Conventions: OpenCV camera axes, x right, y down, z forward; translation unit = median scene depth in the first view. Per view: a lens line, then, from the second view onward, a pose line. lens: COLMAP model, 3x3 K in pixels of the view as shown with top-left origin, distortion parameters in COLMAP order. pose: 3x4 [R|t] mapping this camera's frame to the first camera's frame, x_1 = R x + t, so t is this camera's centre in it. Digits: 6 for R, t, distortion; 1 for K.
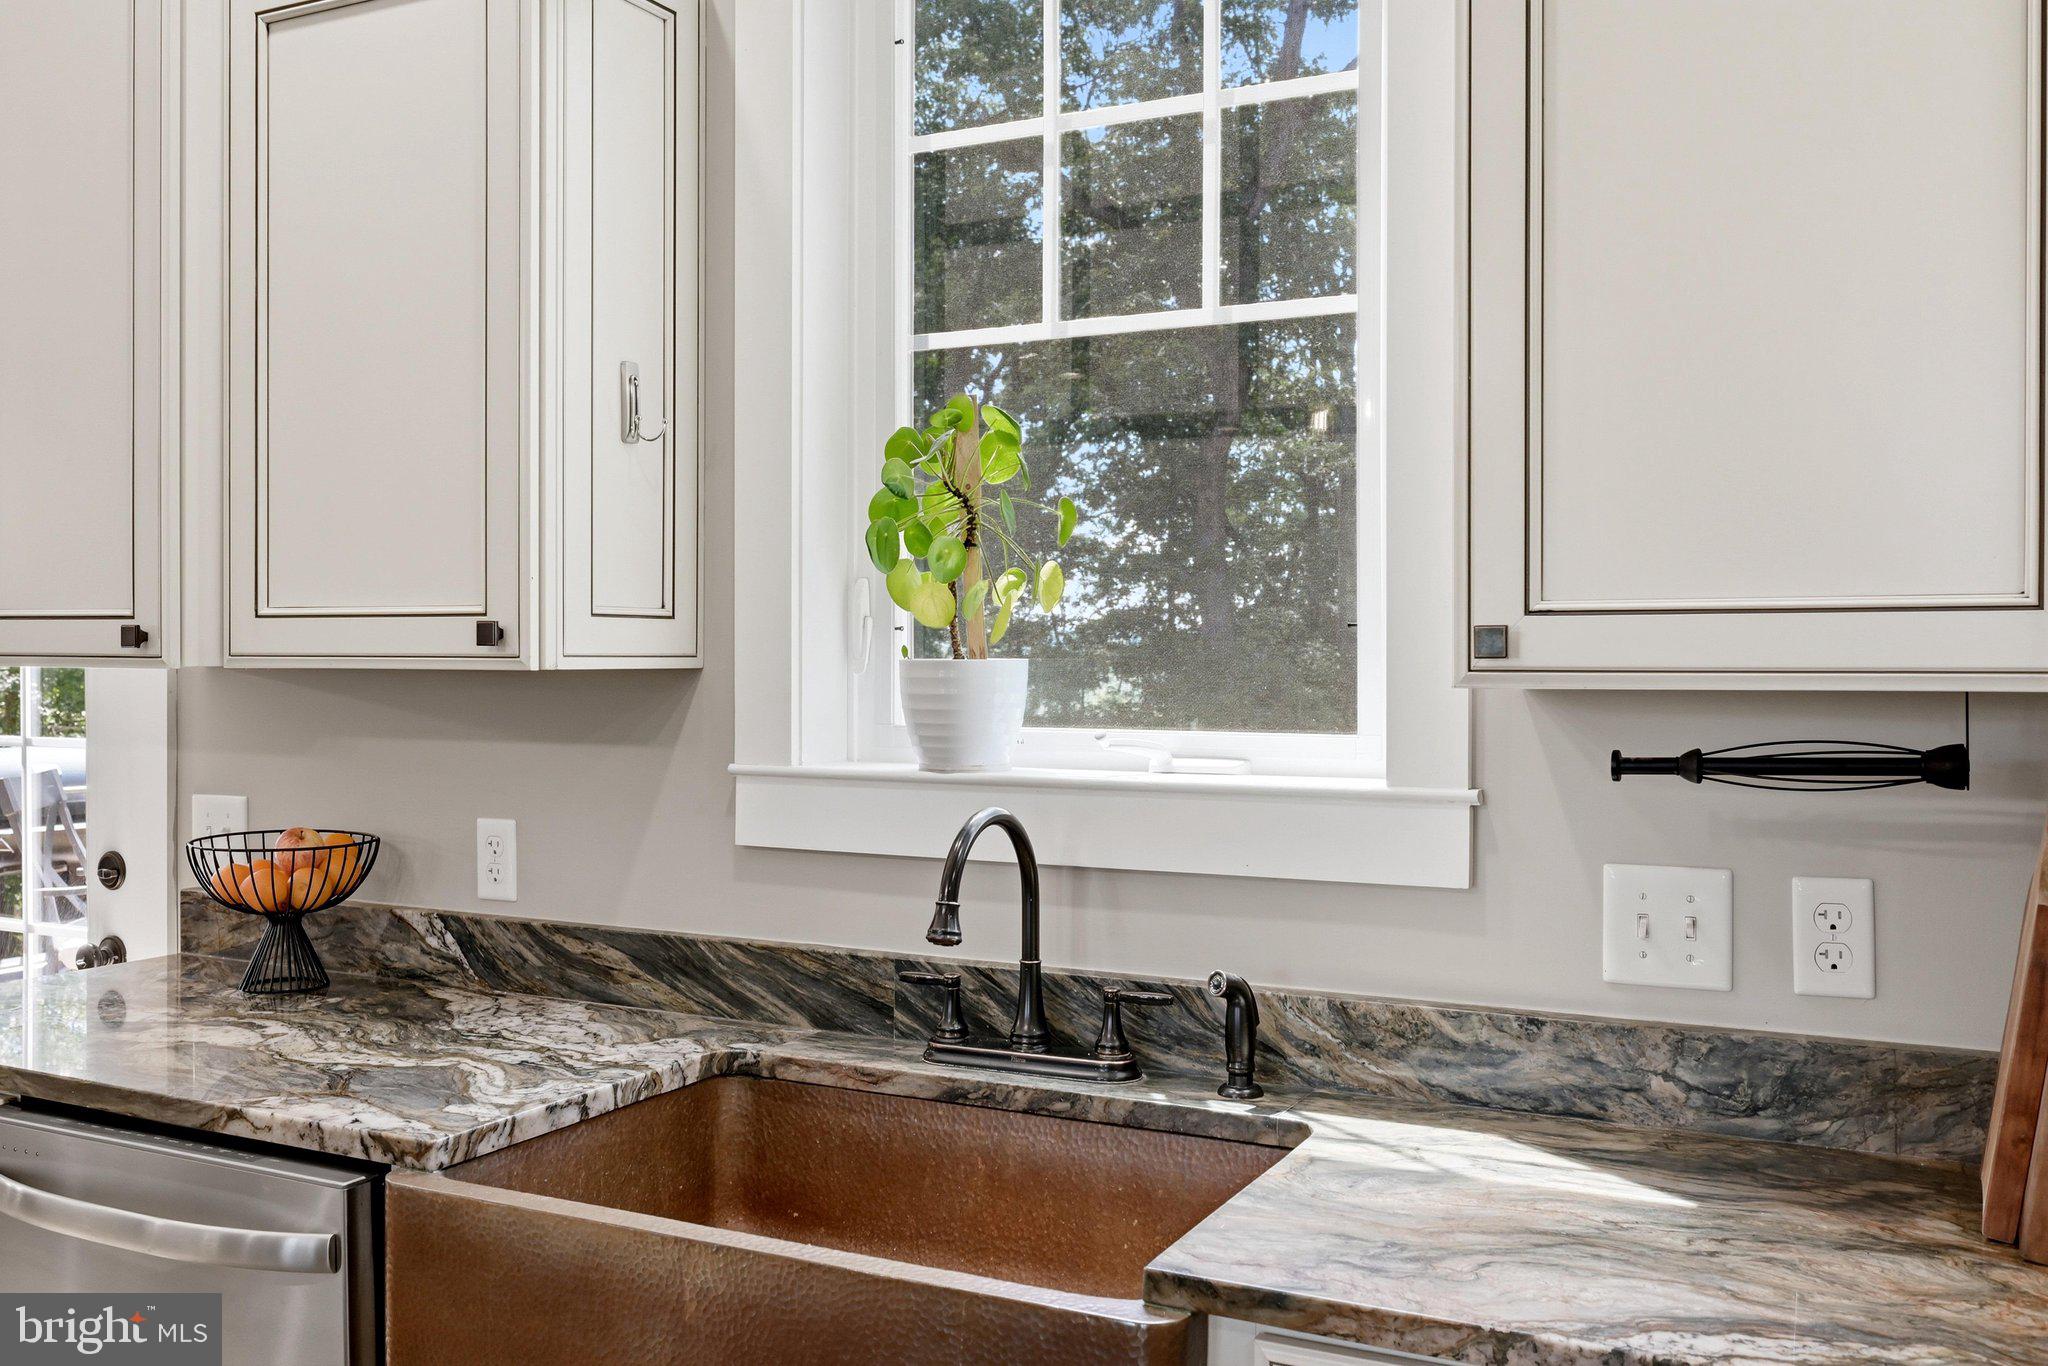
lens RADIAL K [[1781.1, 0, 1013.7], [0, 1781.1, 678.2], [0, 0, 1]] dist [0.012377, 0.004681]
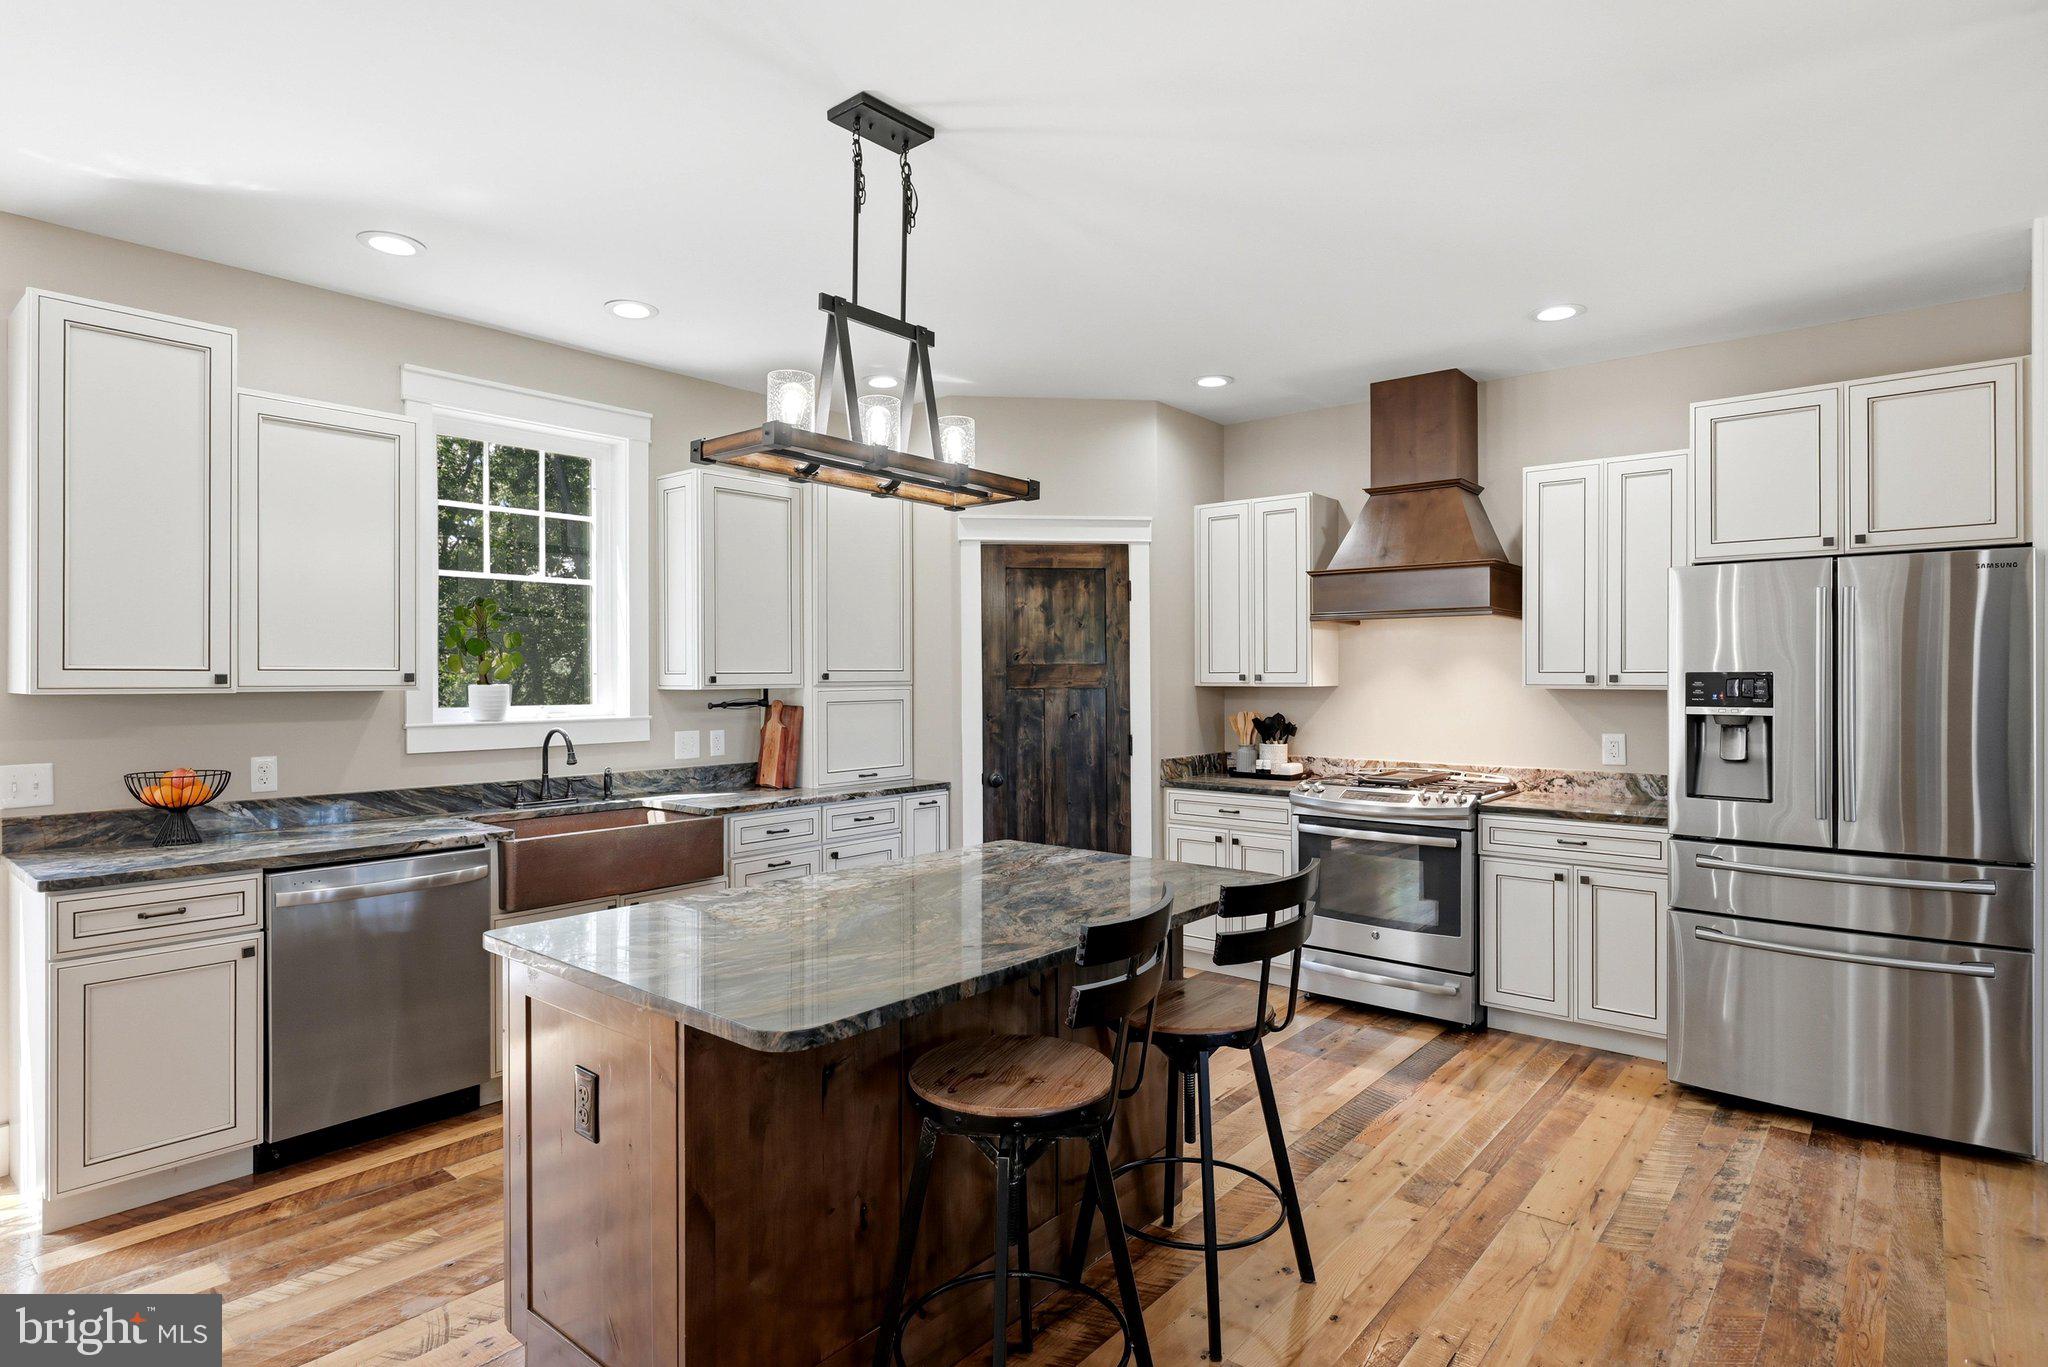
lens RADIAL K [[1068.0, 0, 1024.5], [0, 1068.0, 680.4], [0, 0, 1]] dist [-0.005990, -0.002039]
pose [[0.222133, -0.010077, 0.974964, -1.610434], [0.011169, 0.999907, 0.007790, -0.021895], [-0.974952, 0.009159, 0.222225, -0.300943]]
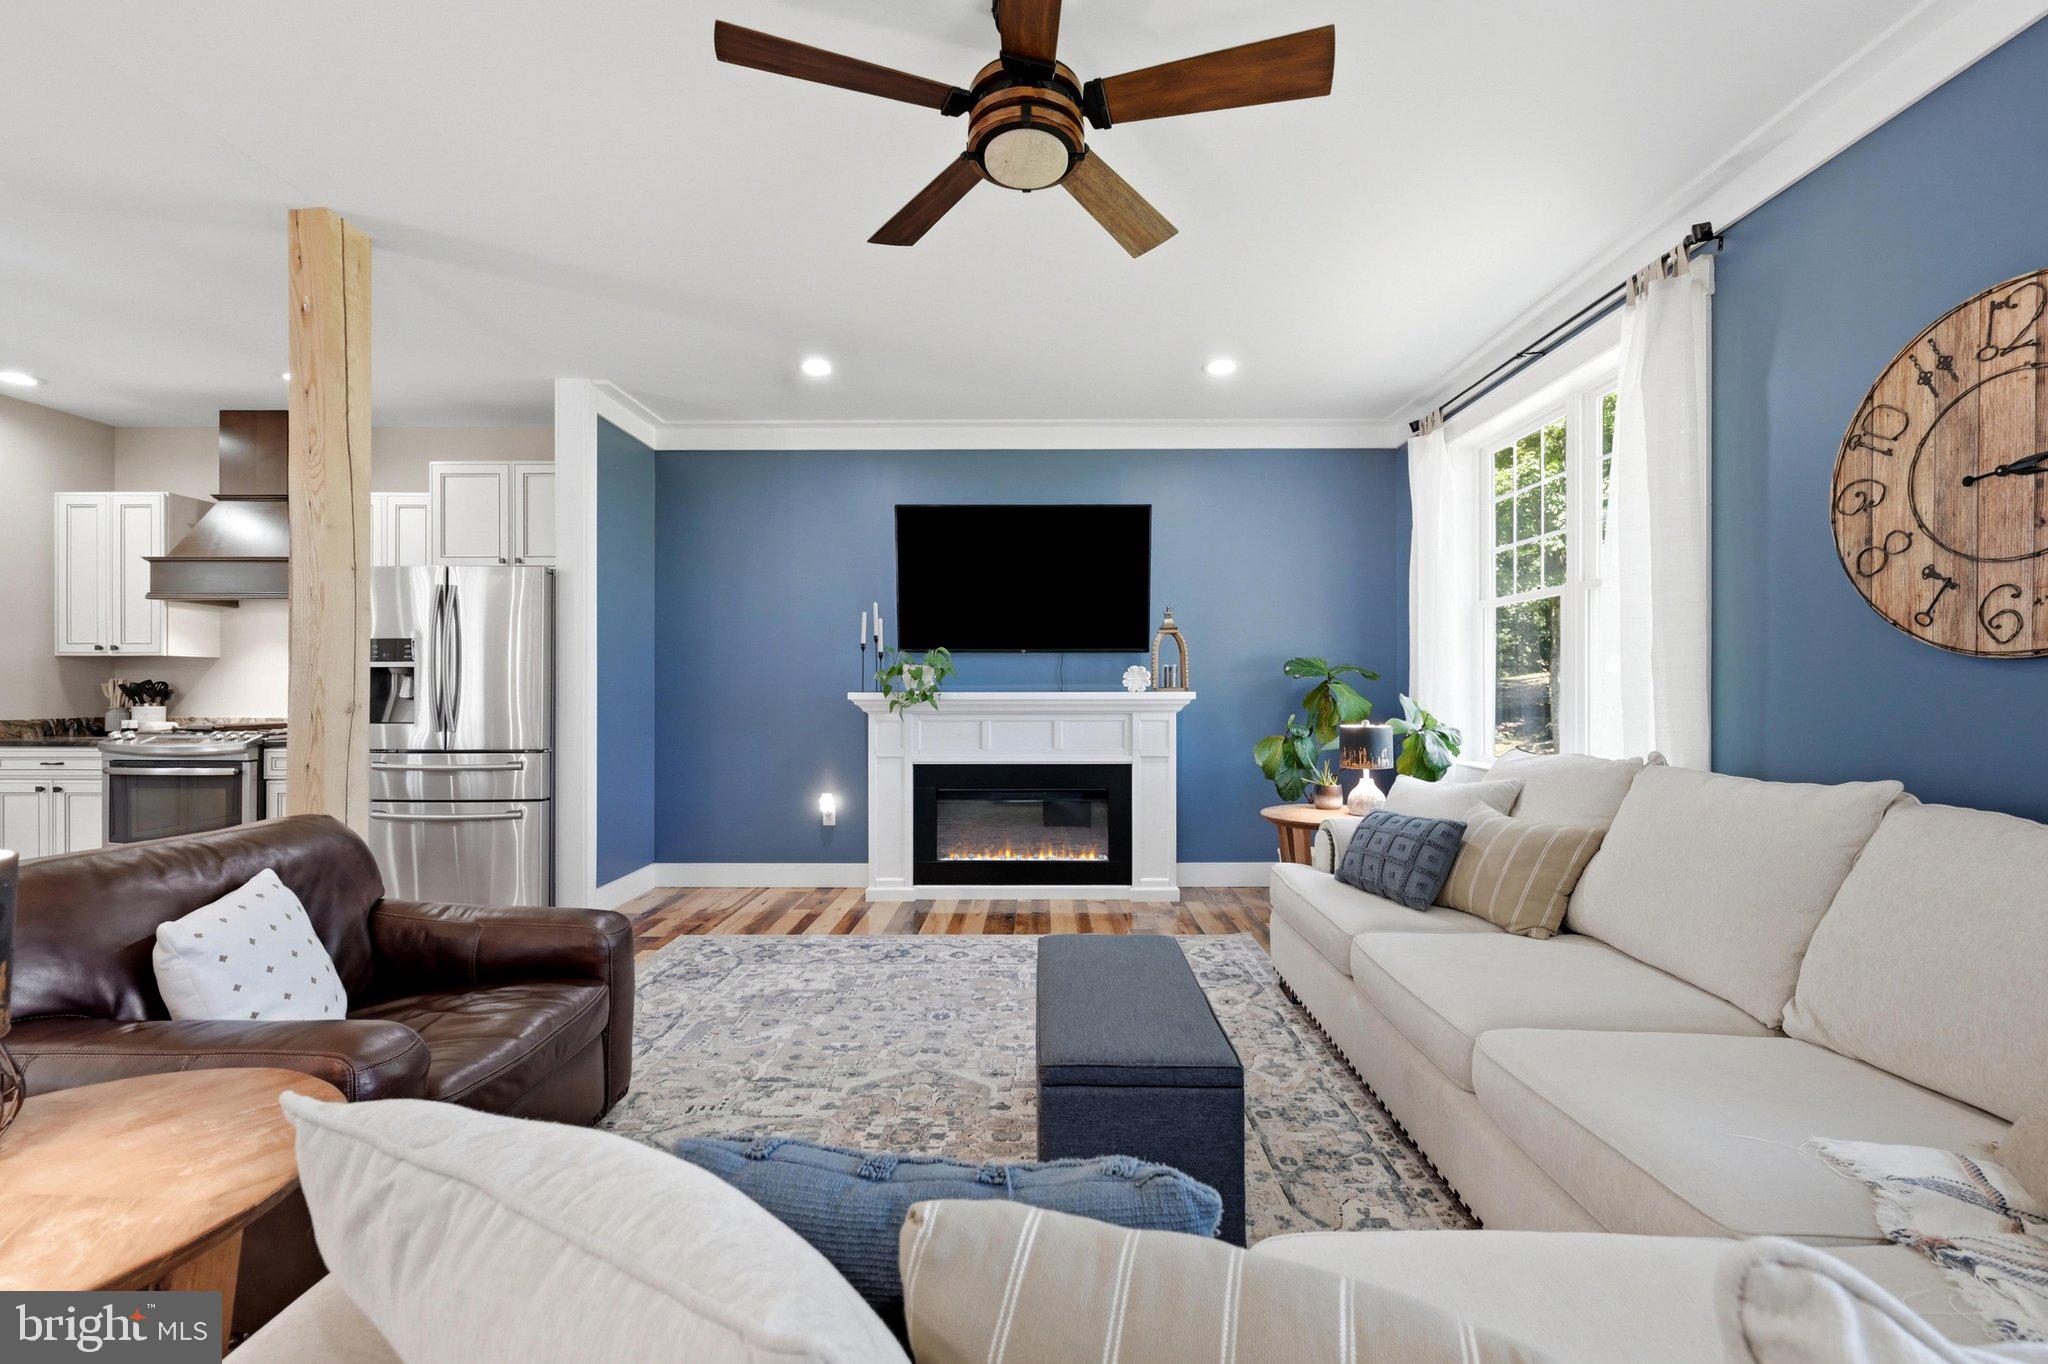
lens RADIAL K [[851.1, 0, 1037.2], [0, 851.1, 684.7], [0, 0, 1]] dist [0.002284, 0.000181]
pose [[-0.448973, -0.003719, 0.893538, -2.180523], [0.005989, 0.999956, 0.007171, 0.085604], [-0.893525, 0.008571, -0.448931, -1.379579]]
